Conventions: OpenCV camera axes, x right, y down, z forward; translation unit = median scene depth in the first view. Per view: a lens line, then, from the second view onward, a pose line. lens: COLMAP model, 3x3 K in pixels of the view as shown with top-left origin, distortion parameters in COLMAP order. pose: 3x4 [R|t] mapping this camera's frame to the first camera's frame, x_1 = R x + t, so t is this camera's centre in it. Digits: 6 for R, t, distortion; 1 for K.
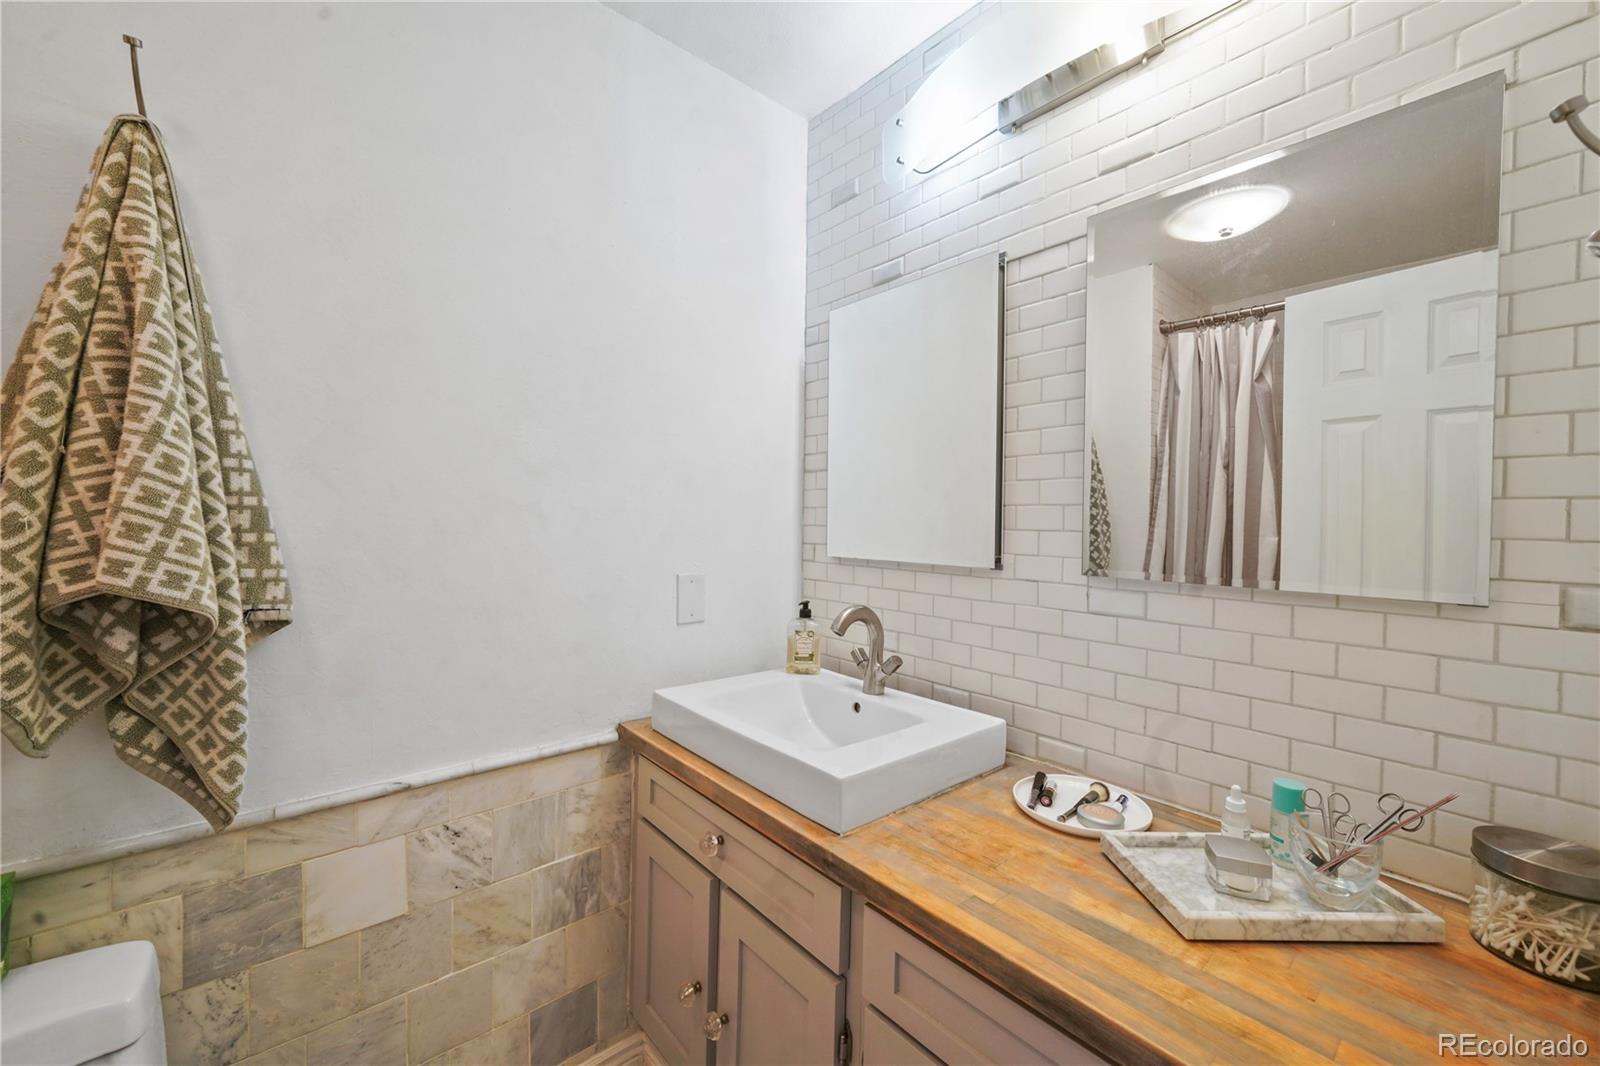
lens RADIAL K [[624.3, 0, 798.1], [0, 624.3, 531.5], [0, 0, 1]] dist [-0.008802, -0.000230]
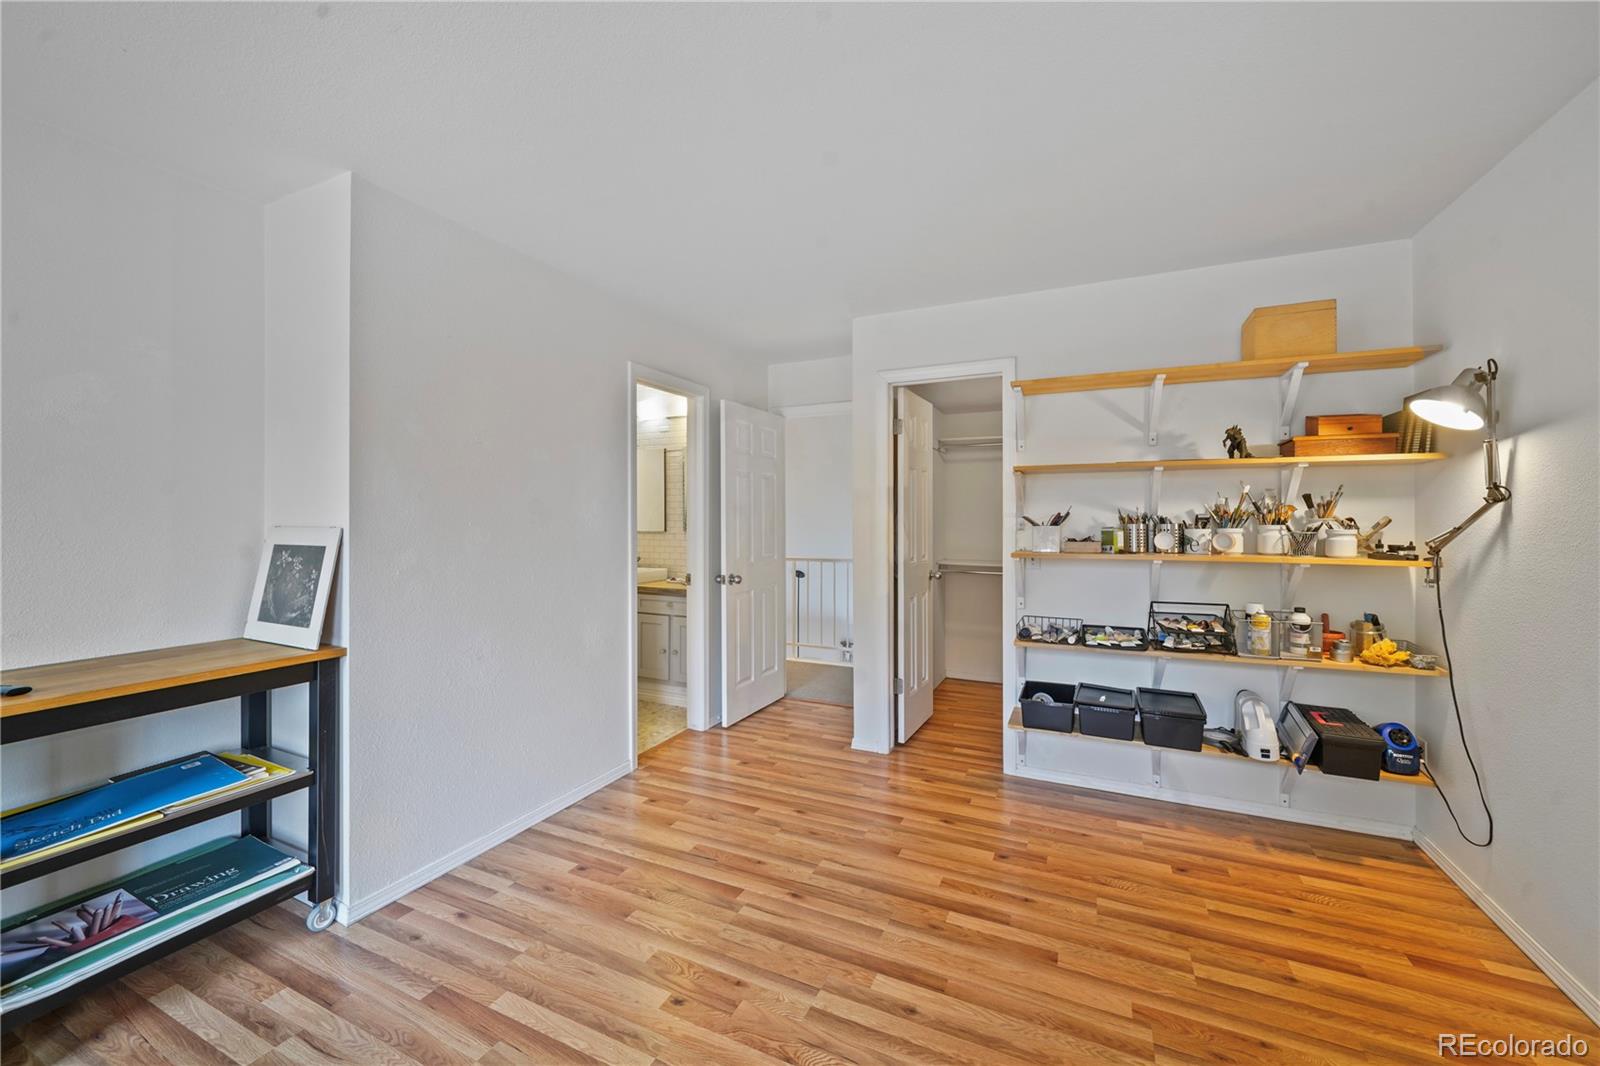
lens RADIAL K [[624.3, 0, 799.5], [0, 624.3, 525.1], [0, 0, 1]] dist [-0.008802, -0.000230]
pose [[0.910973, -0.017167, 0.412109, -0.486192], [0.016560, 0.999850, 0.005045, 0.015781], [-0.412133, 0.002229, 0.911121, -2.702813]]
